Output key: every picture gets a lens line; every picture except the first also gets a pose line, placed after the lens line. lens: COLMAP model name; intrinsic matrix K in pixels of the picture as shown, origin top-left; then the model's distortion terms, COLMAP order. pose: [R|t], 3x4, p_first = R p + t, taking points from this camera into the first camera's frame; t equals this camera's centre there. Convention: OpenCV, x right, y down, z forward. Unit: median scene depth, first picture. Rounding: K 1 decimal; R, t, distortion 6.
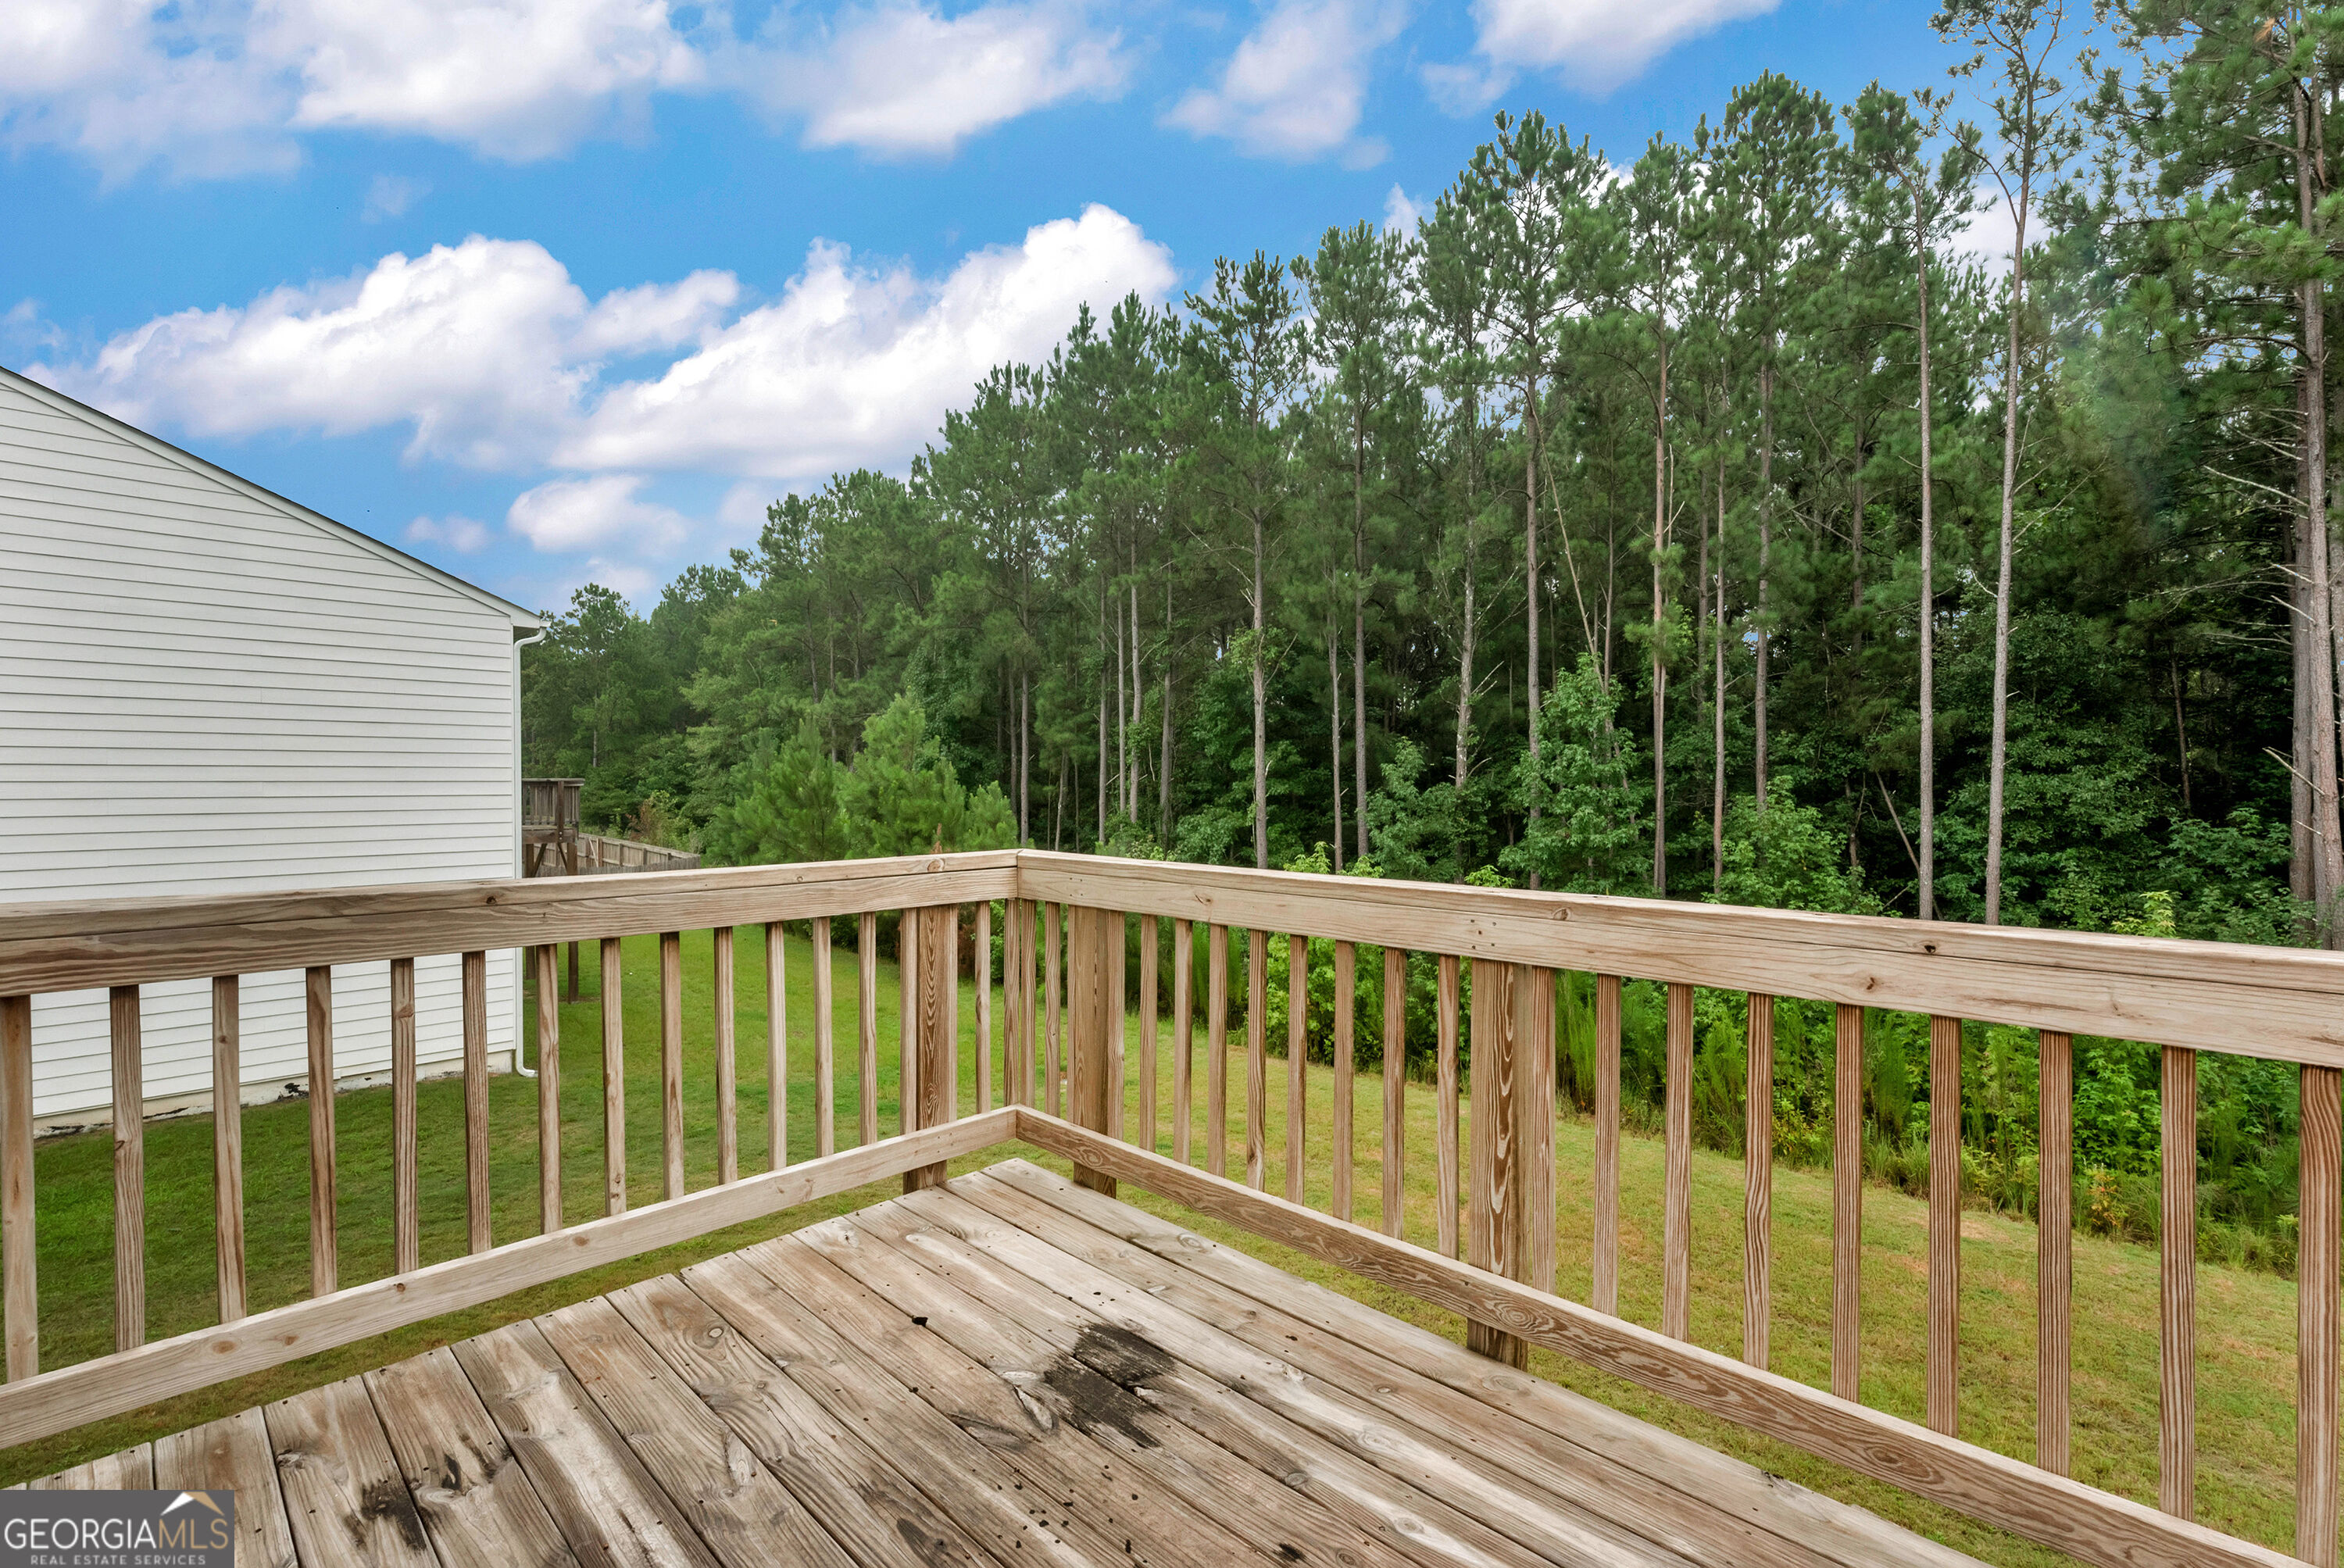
lens RADIAL K [[1051.0, 0, 1177.8], [0, 1051.0, 803.8], [0, 0, 1]] dist [0.000440, 0.000197]
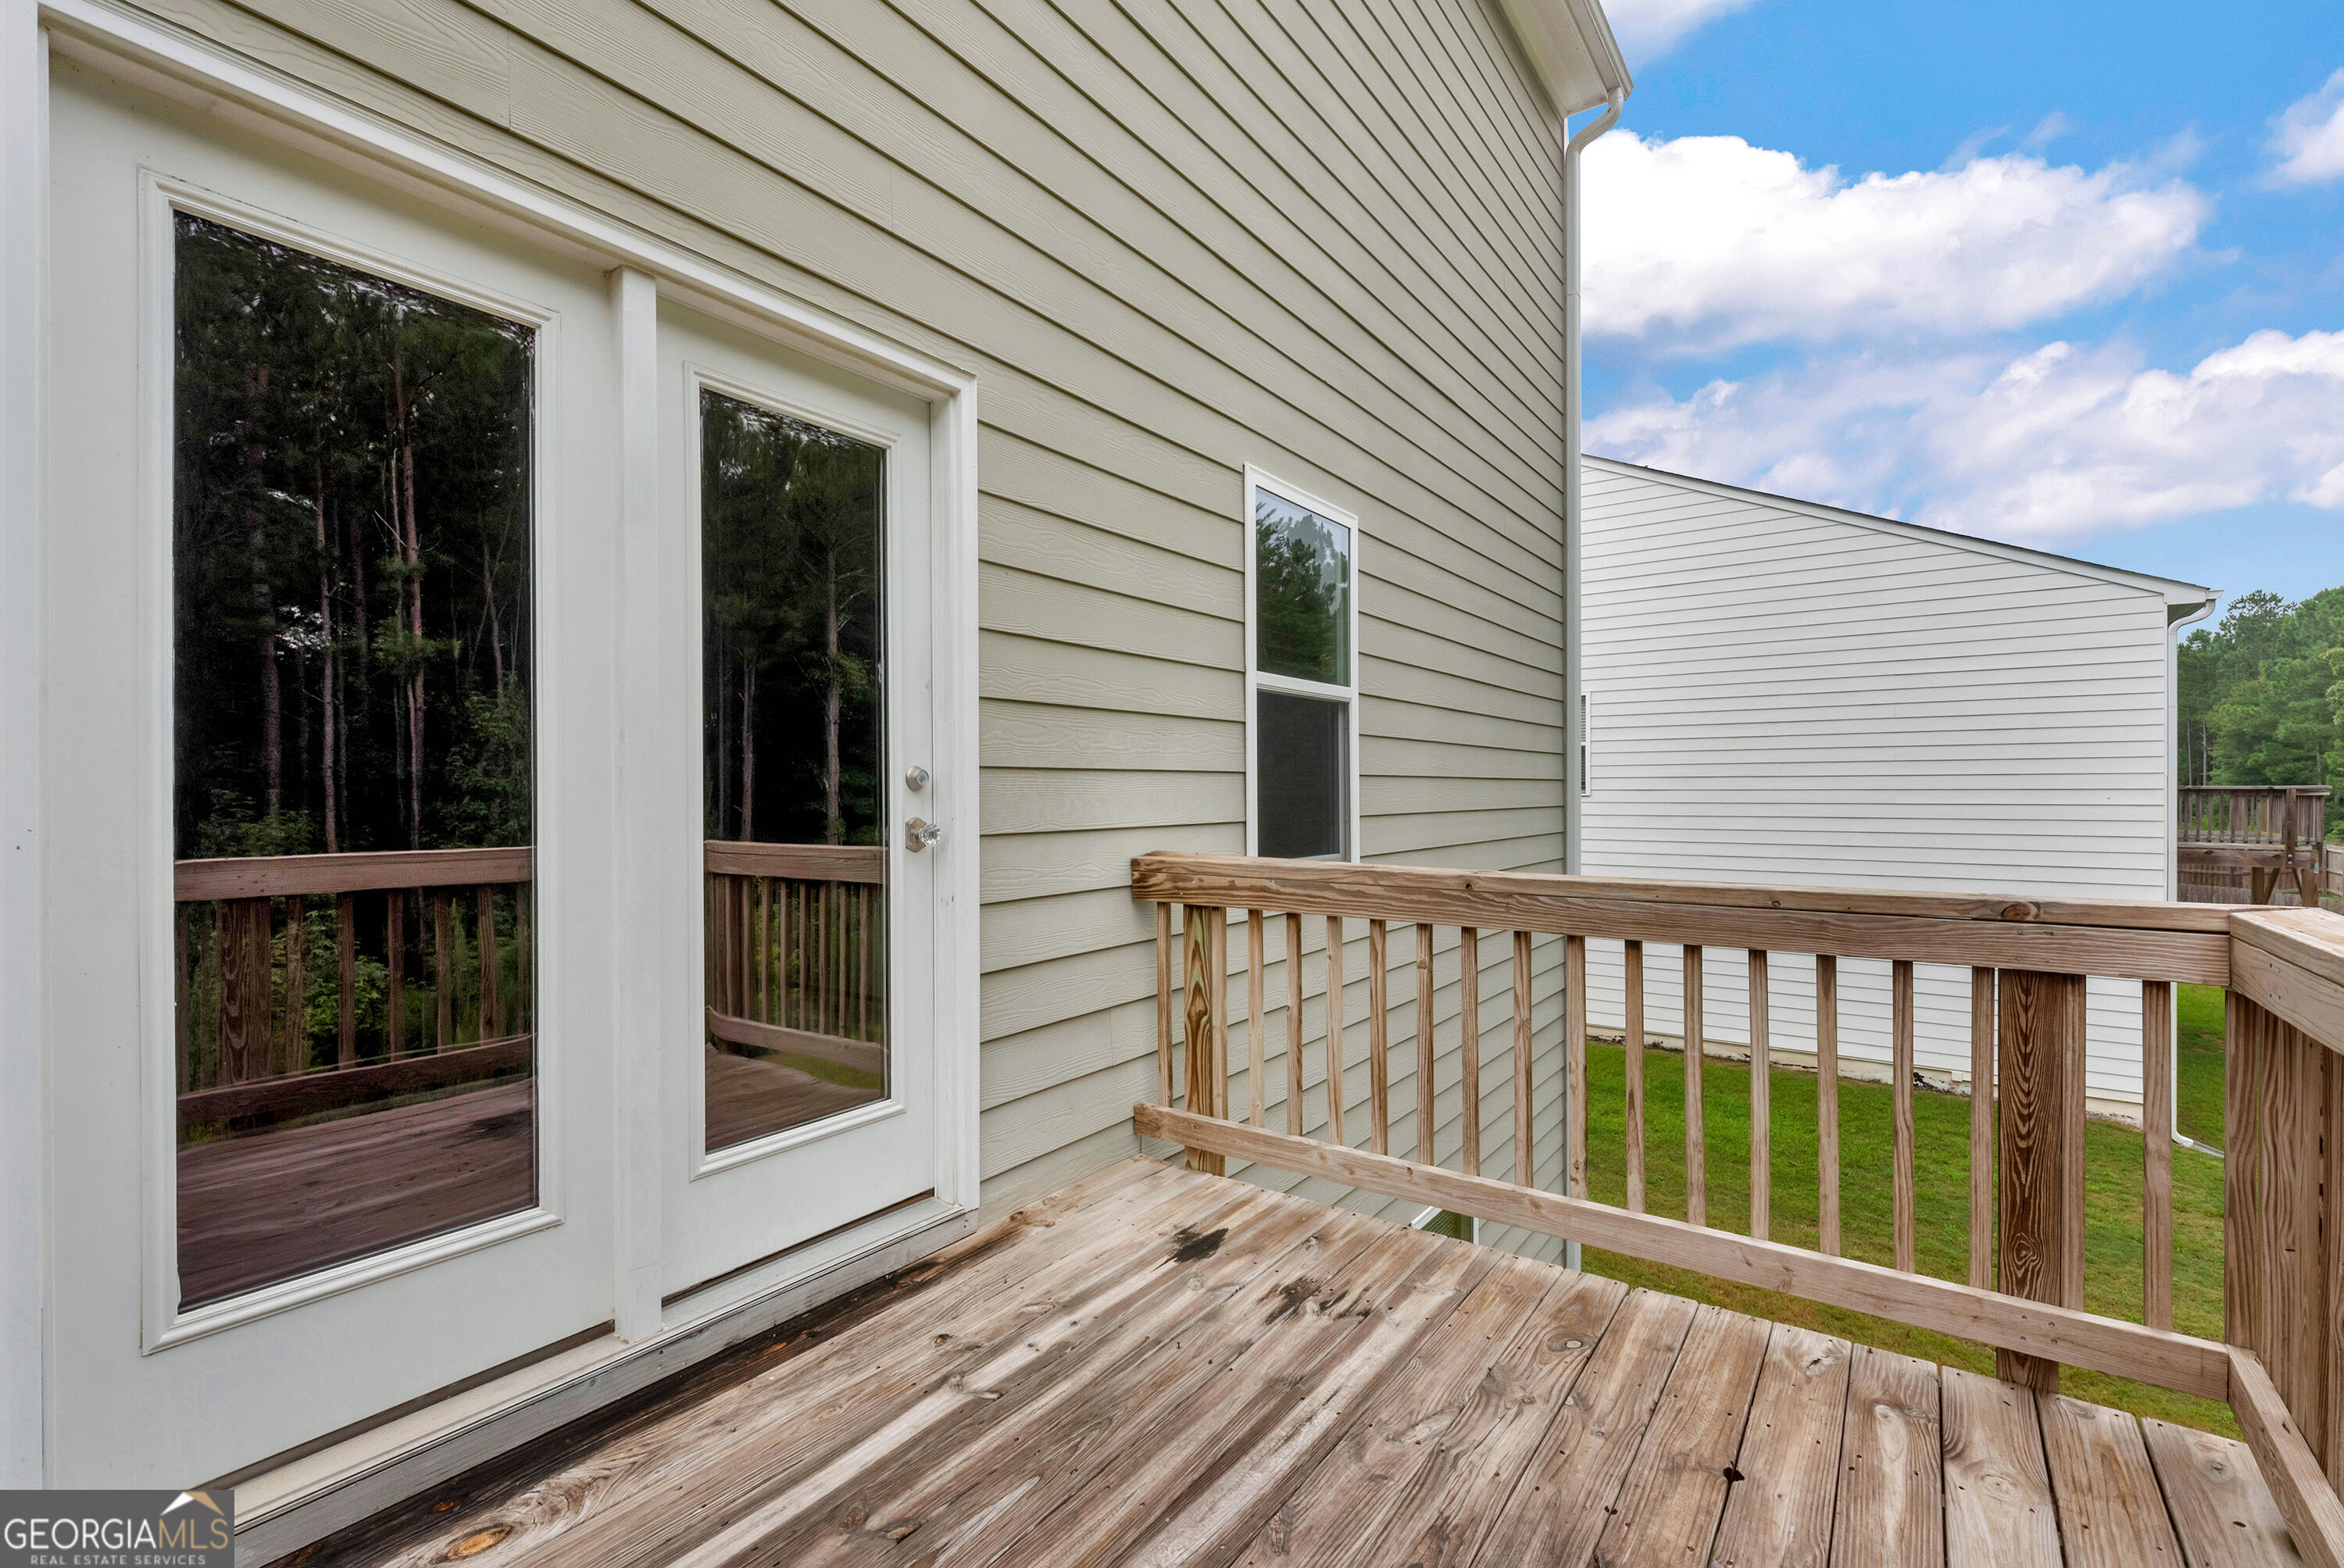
lens RADIAL K [[1051.0, 0, 1182.9], [0, 1051.0, 780.9], [0, 0, 1]] dist [0.000440, 0.000197]
pose [[0.124583, -0.007027, -0.992184, 0.406186], [-0.020719, 0.999738, -0.009682, -0.009947], [0.991993, 0.021763, 0.124405, 0.401222]]
